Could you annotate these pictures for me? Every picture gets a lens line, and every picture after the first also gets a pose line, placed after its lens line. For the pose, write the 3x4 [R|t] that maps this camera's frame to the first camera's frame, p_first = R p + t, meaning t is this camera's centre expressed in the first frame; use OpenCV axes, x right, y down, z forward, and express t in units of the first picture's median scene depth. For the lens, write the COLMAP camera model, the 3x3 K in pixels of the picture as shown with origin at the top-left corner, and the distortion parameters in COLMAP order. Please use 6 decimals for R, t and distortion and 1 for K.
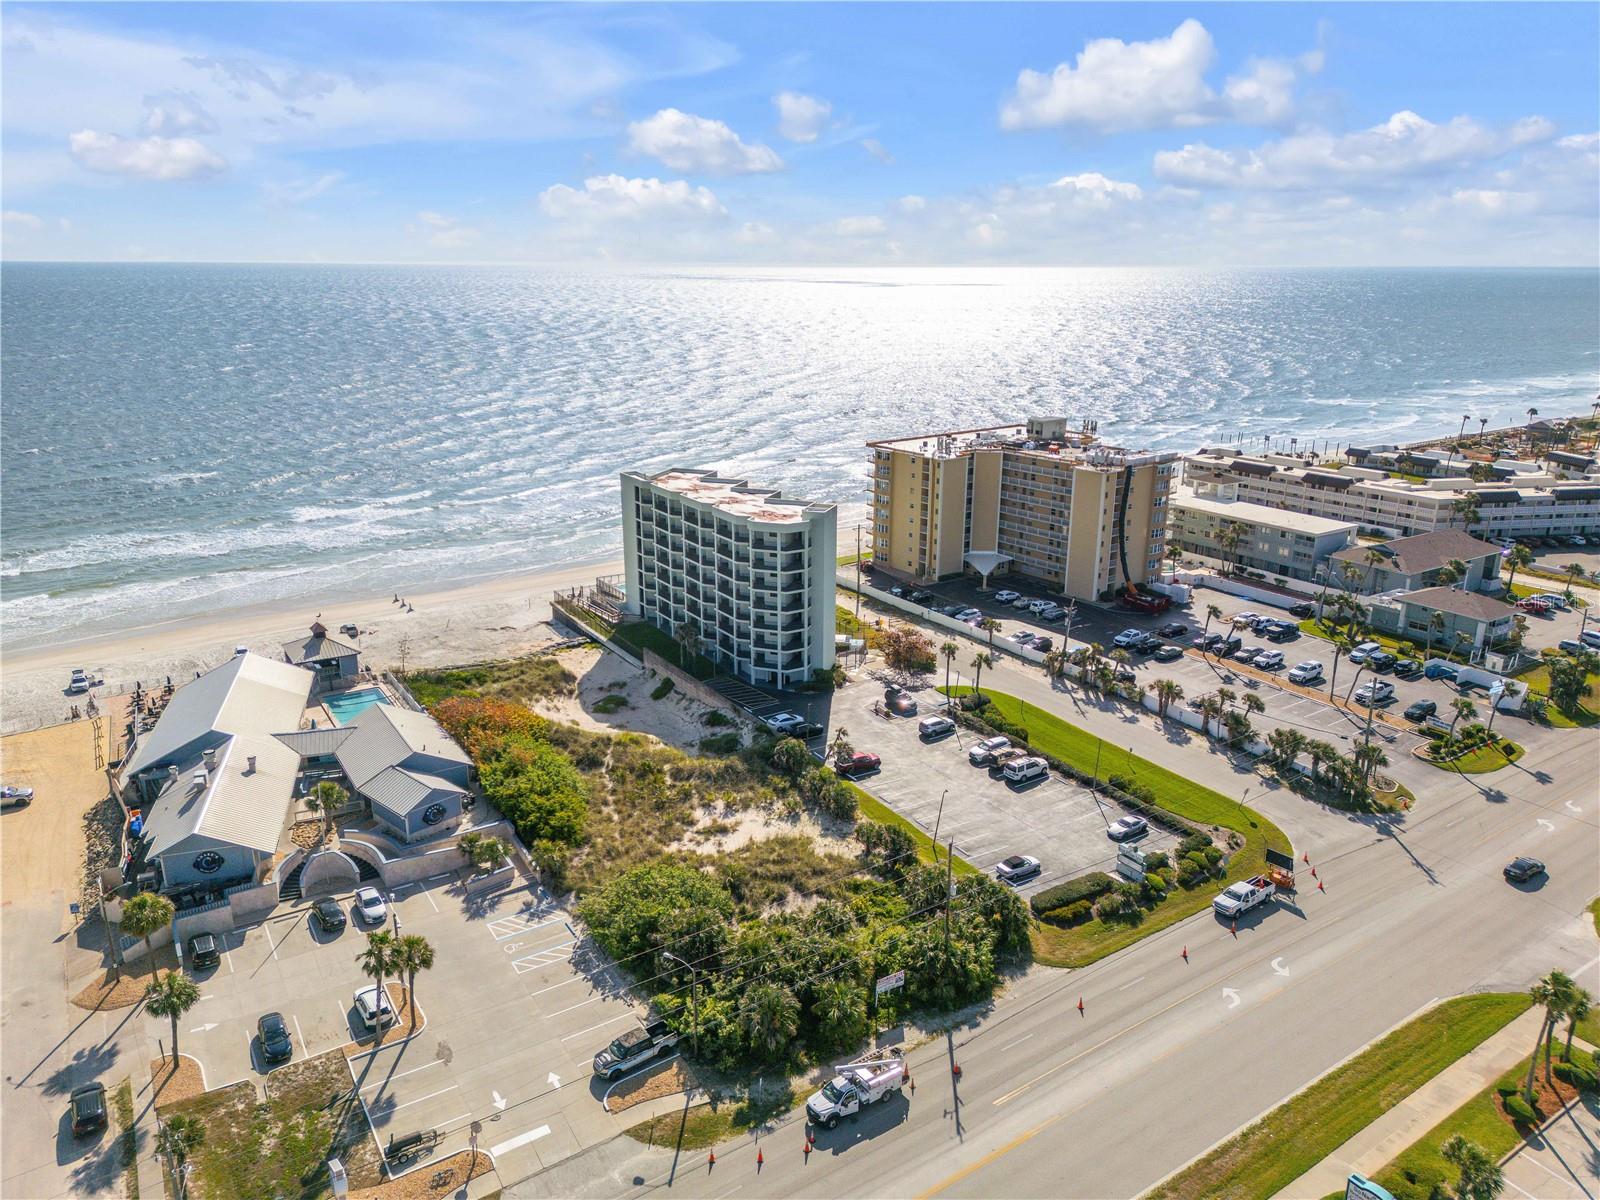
lens RADIAL K [[1127.9, 0, 804.5], [0, 1127.9, 607.9], [0, 0, 1]] dist [0.084966, -0.087129]
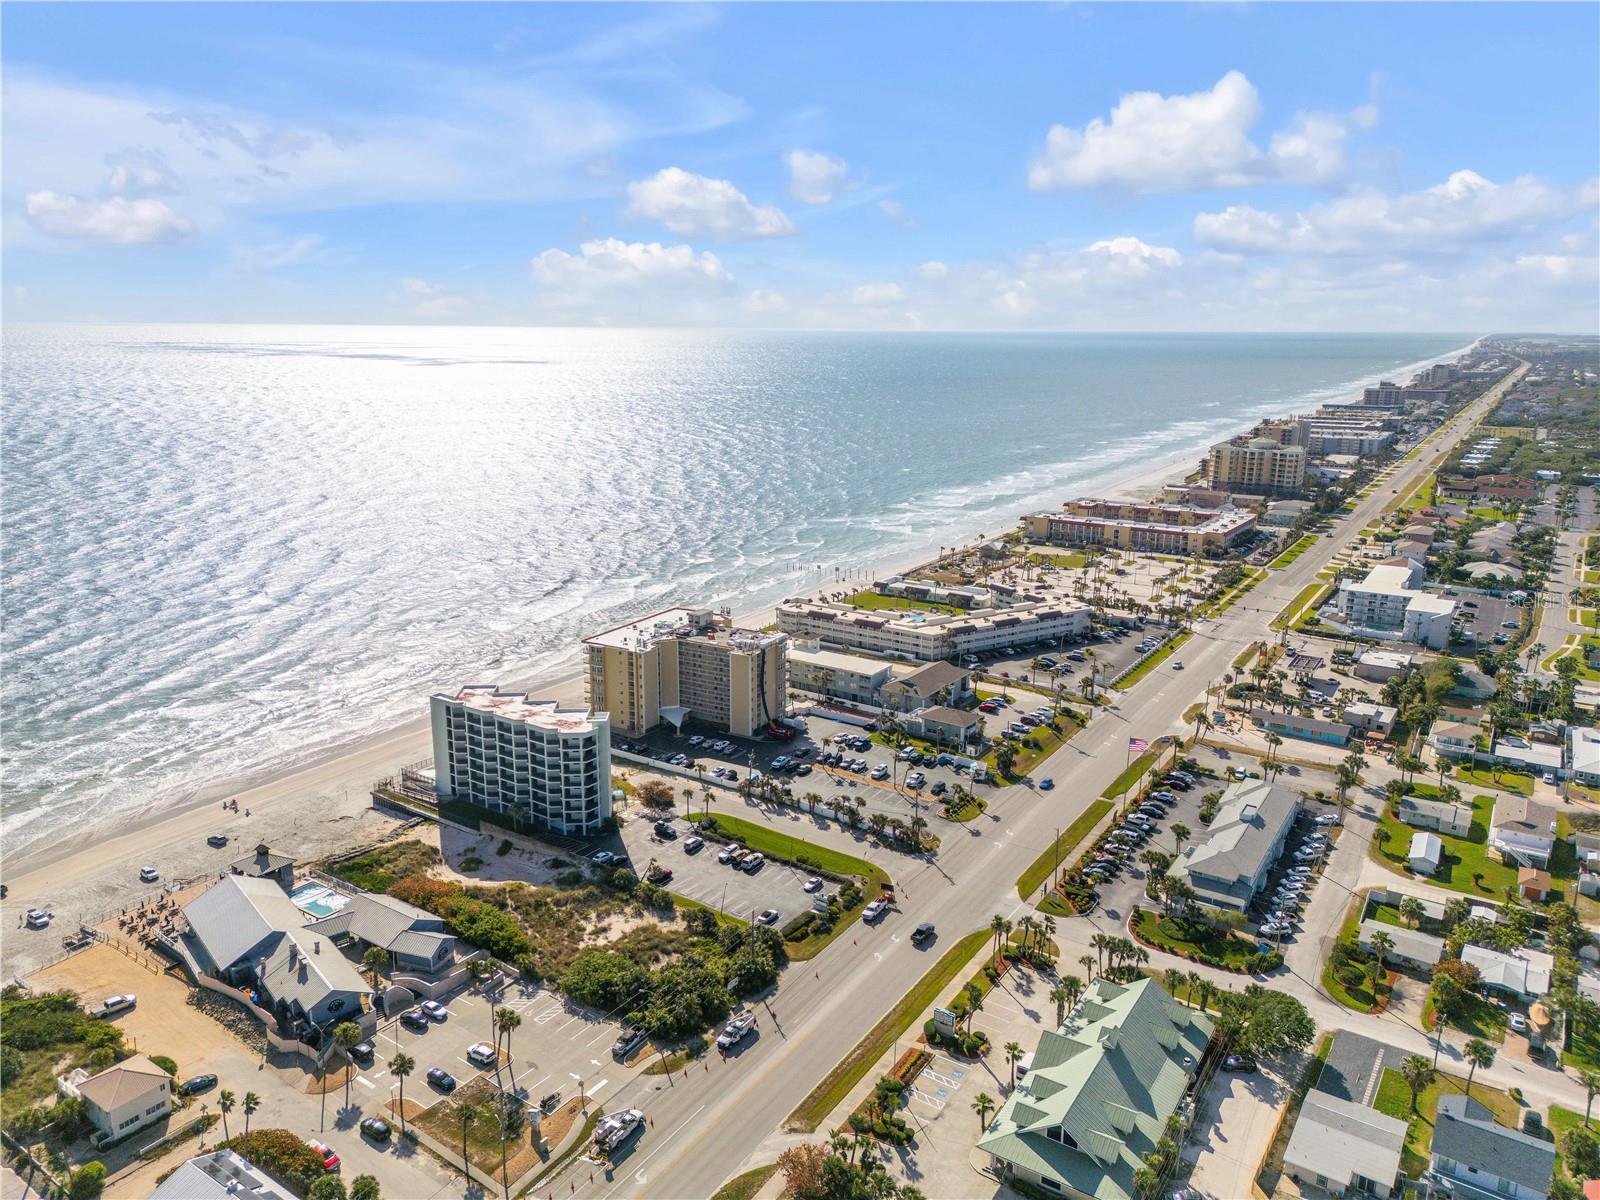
lens RADIAL K [[1127.9, 0, 810.0], [0, 1127.9, 596.5], [0, 0, 1]] dist [0.084966, -0.087129]
pose [[0.920660, -0.087652, 0.380397, -0.342712], [0.109607, 0.993308, -0.036397, -0.185861], [-0.374661, 0.075203, 0.924107, -0.674811]]
